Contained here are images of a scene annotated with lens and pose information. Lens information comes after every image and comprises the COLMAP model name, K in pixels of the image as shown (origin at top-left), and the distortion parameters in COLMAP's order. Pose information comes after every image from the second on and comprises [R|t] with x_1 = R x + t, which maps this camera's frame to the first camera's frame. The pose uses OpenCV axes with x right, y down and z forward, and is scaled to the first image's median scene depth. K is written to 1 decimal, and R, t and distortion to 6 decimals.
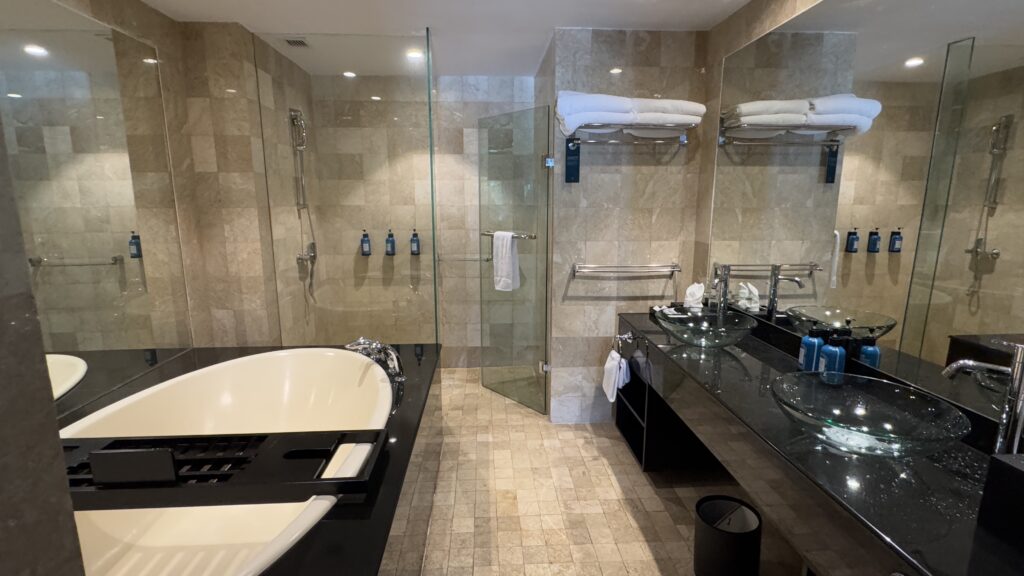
lens RADIAL K [[491.5, 0, 508.6], [0, 491.5, 291.0], [0, 0, 1]] dist [0.005353, 0.000070]
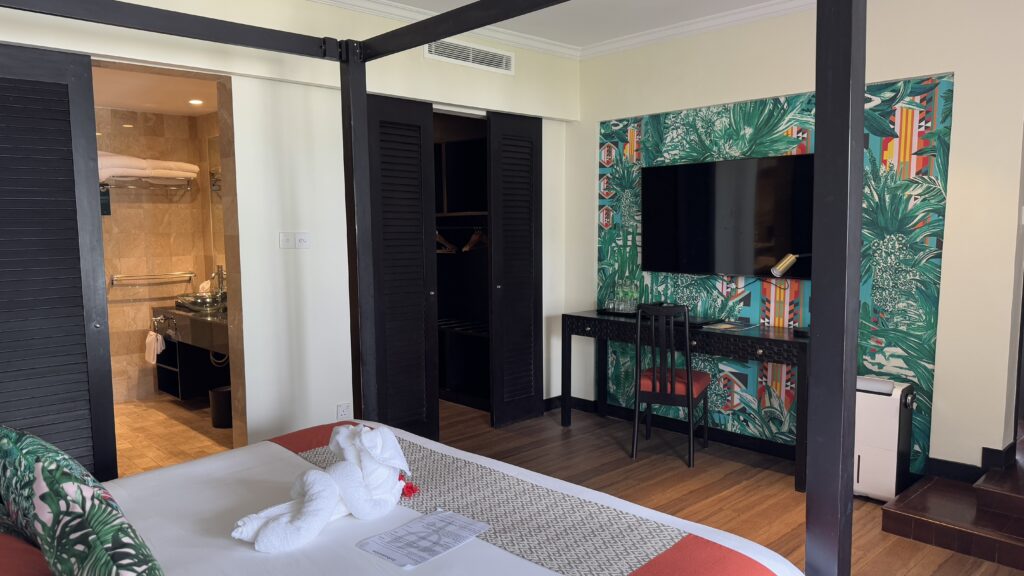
lens RADIAL K [[684.2, 0, 511.8], [0, 684.2, 291.3], [0, 0, 1]] dist [-0.011925, -0.023932]
pose [[0.745935, -0.071055, 0.662218, -0.284519], [0.130183, 0.990669, -0.040344, 0.206528], [-0.653172, 0.116303, 0.748224, -1.095614]]
